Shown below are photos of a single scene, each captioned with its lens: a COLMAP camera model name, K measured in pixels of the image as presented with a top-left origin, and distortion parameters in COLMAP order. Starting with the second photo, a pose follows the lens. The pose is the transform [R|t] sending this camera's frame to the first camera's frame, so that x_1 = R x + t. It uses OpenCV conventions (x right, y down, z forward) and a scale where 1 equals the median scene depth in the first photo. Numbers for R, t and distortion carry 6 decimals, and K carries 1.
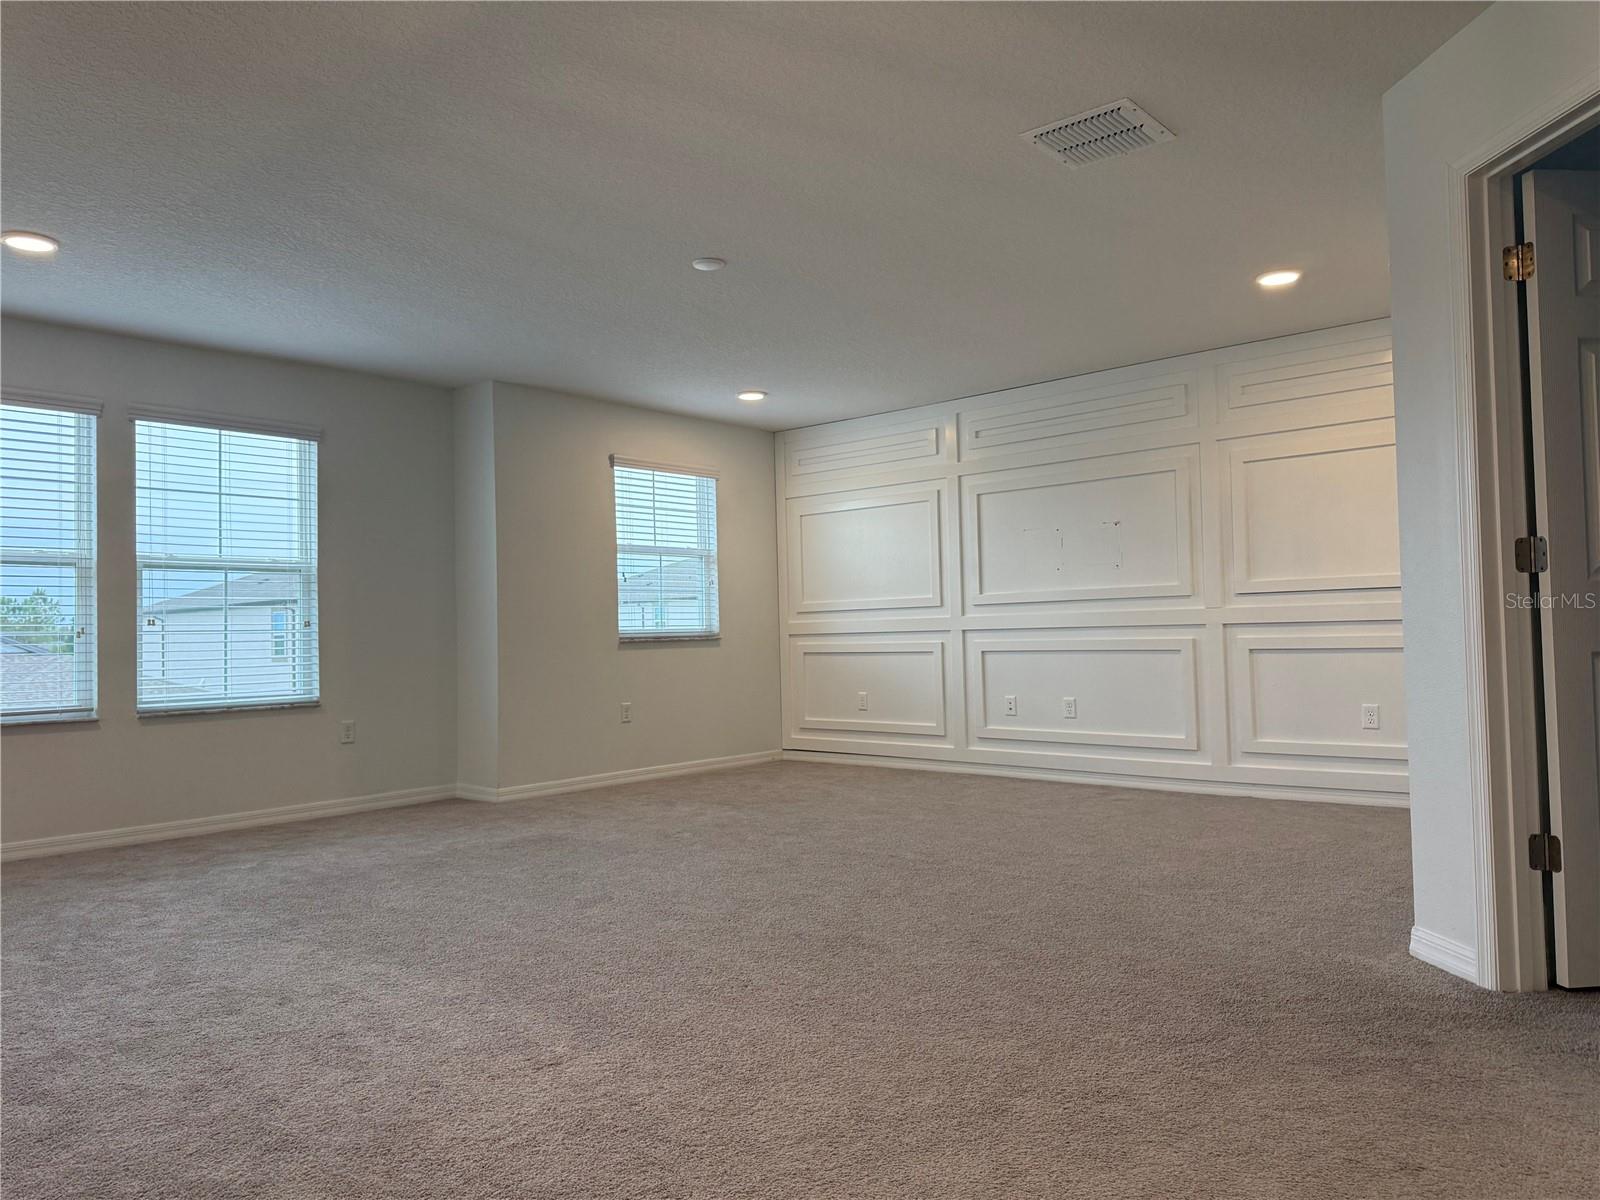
lens RADIAL K [[1140.8, 0, 799.8], [0, 1140.8, 594.8], [0, 0, 1]] dist [0.053872, -0.060533]
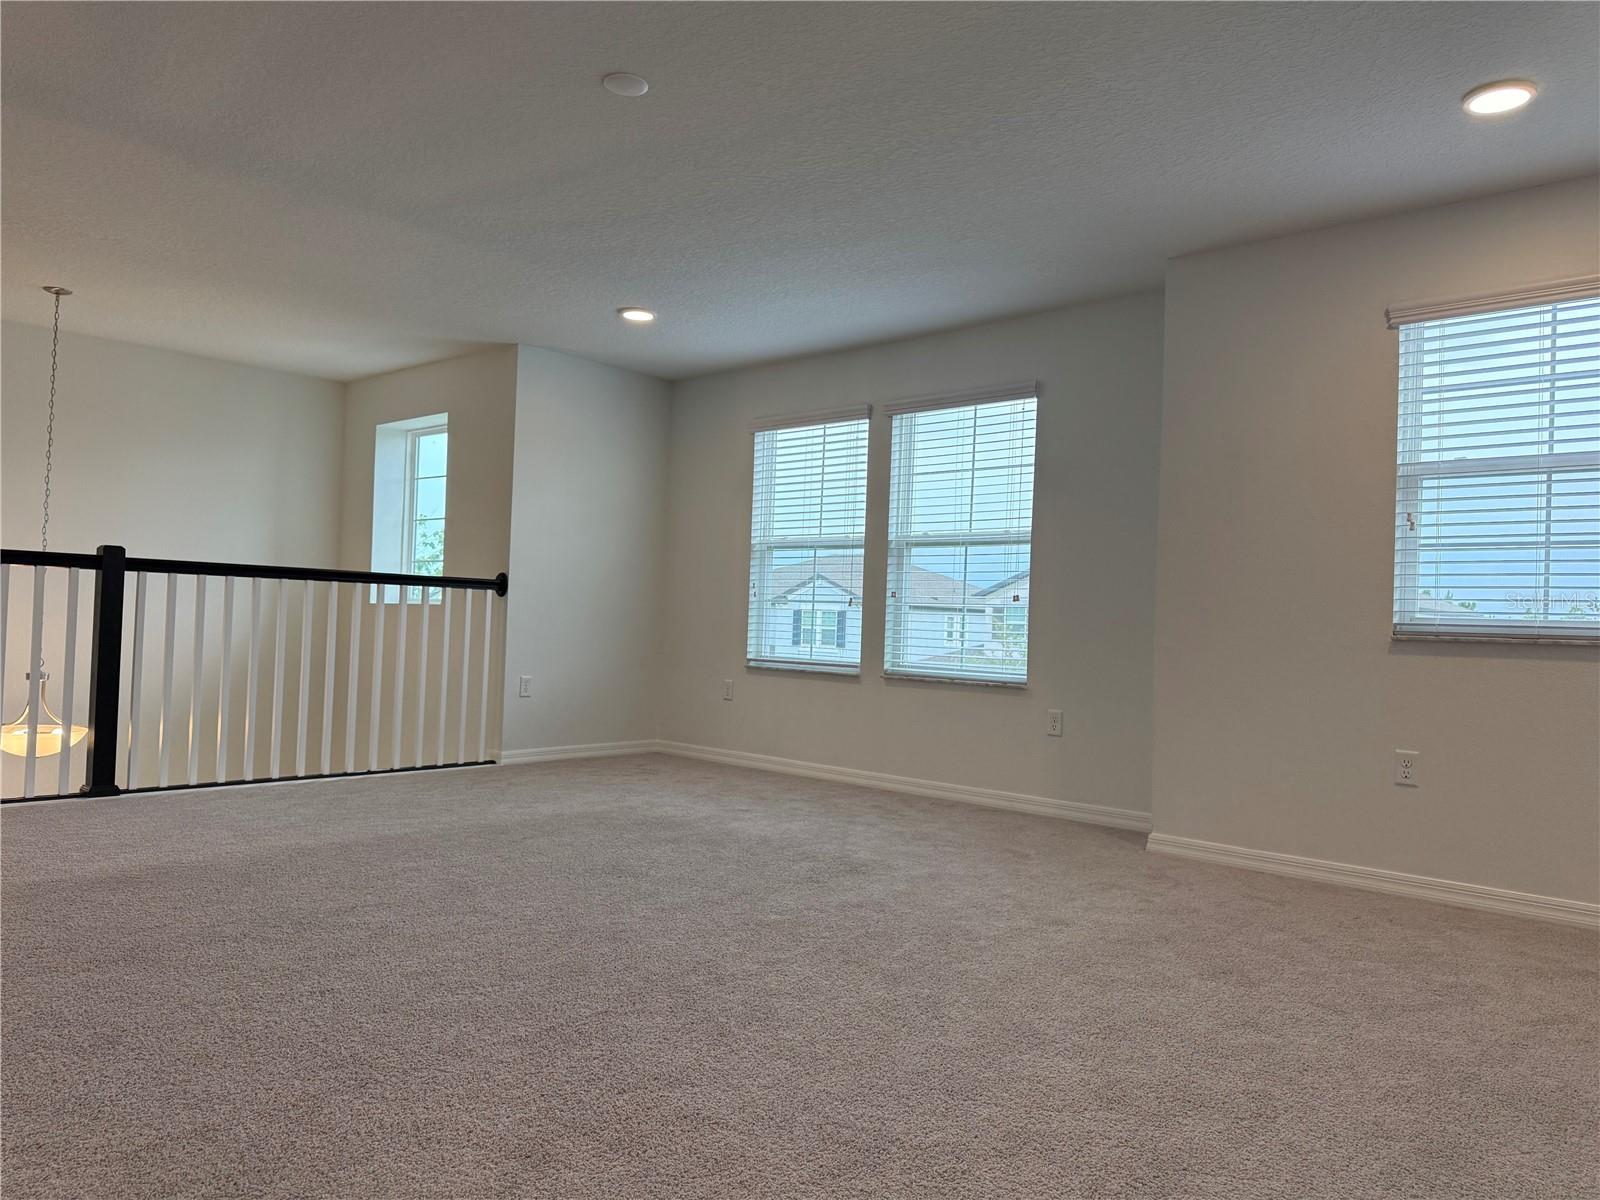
lens RADIAL K [[1140.8, 0, 799.8], [0, 1140.8, 594.8], [0, 0, 1]] dist [0.053872, -0.060533]
pose [[-0.062192, -0.003870, -0.998057, 0.505148], [0.000688, 0.999992, -0.003920, 0.026298], [0.998064, -0.000931, -0.062189, 0.898140]]
